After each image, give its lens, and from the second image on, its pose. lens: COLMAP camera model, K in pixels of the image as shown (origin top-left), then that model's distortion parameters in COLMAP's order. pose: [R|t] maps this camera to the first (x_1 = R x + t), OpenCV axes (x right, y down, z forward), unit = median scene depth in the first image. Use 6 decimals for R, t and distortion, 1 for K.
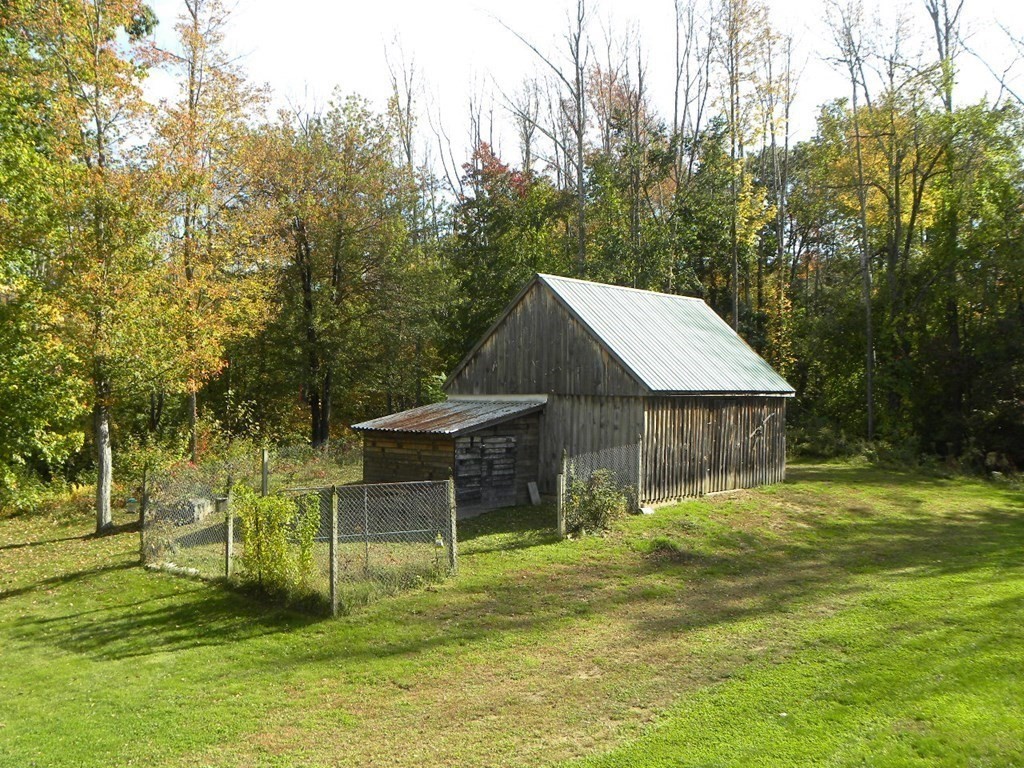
lens RADIAL K [[970.1, 0, 512.0], [0, 970.1, 384.0], [0, 0, 1]] dist [-0.080162, 0.165700]
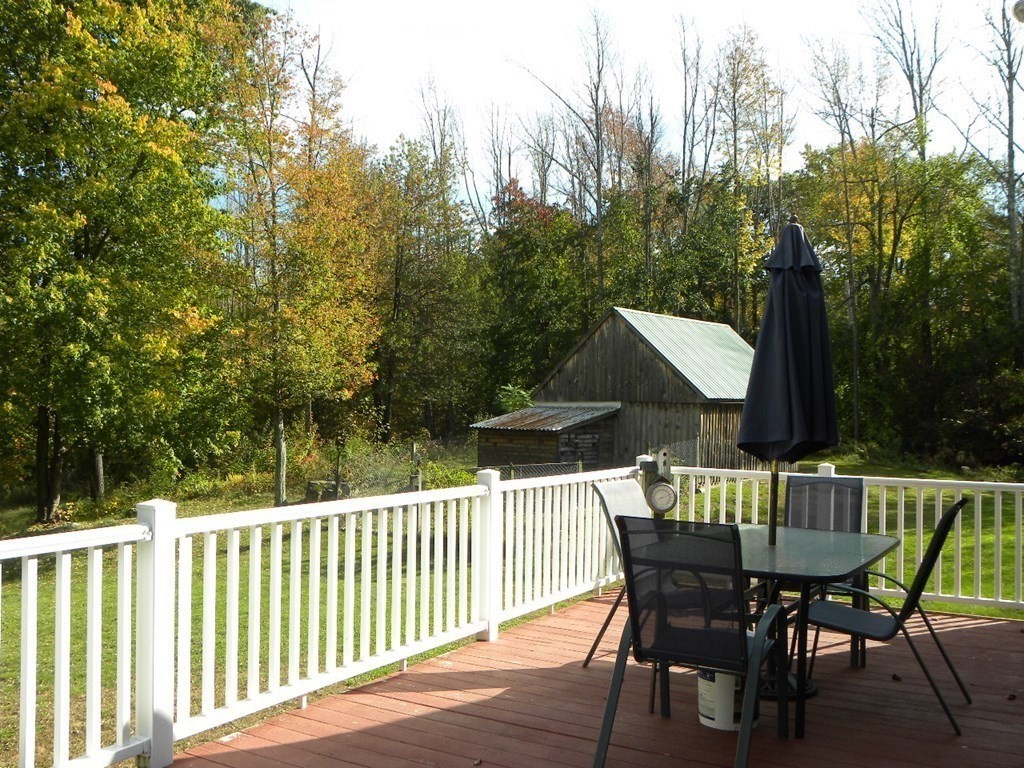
lens RADIAL K [[970.1, 0, 512.0], [0, 970.1, 384.0], [0, 0, 1]] dist [-0.080162, 0.165700]
pose [[0.999529, 0.004142, 0.030418, -0.081199], [-0.003805, 0.999931, -0.011117, 0.001290], [-0.030462, 0.010996, 0.999475, -0.152267]]
